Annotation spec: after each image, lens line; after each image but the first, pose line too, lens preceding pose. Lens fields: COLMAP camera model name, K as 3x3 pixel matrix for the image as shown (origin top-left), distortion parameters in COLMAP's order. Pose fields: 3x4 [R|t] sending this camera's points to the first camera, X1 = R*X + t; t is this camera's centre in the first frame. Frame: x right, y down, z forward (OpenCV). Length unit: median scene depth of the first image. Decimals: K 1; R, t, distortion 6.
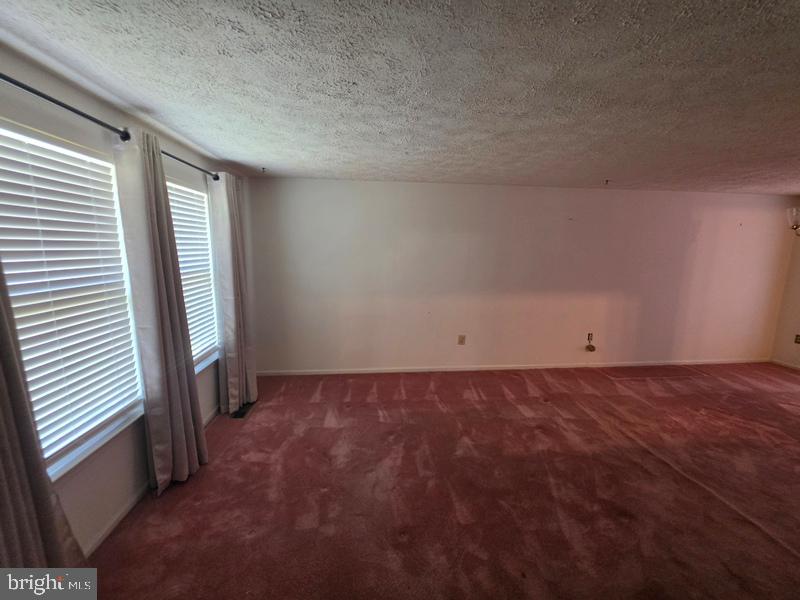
lens RADIAL K [[323.0, 0, 400.0], [0, 323.0, 300.0], [0, 0, 1]] dist [-0.001636, -0.000237]
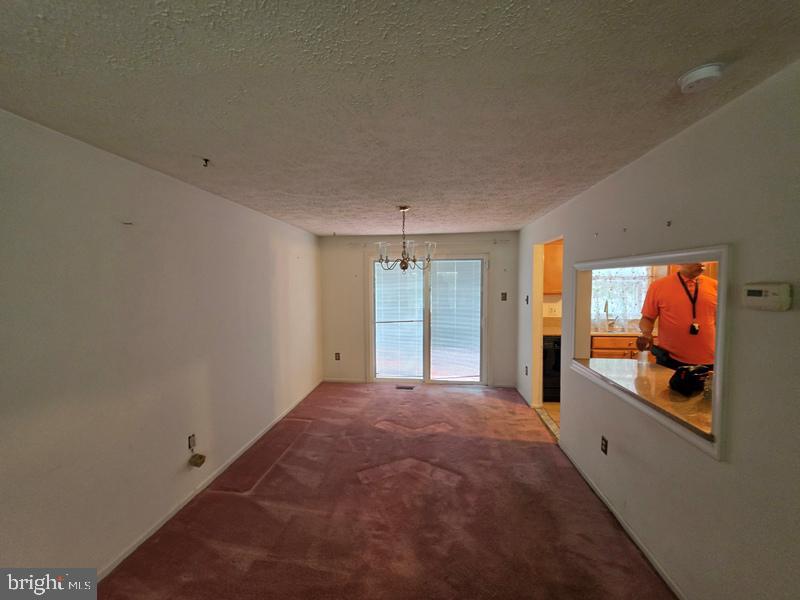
lens RADIAL K [[323.0, 0, 400.0], [0, 323.0, 300.0], [0, 0, 1]] dist [-0.001636, -0.000237]
pose [[0.227243, -0.059359, 0.972027, 0.154360], [0.166768, 0.985768, 0.021211, -0.082924], [-0.959453, 0.157283, 0.233908, 0.520324]]
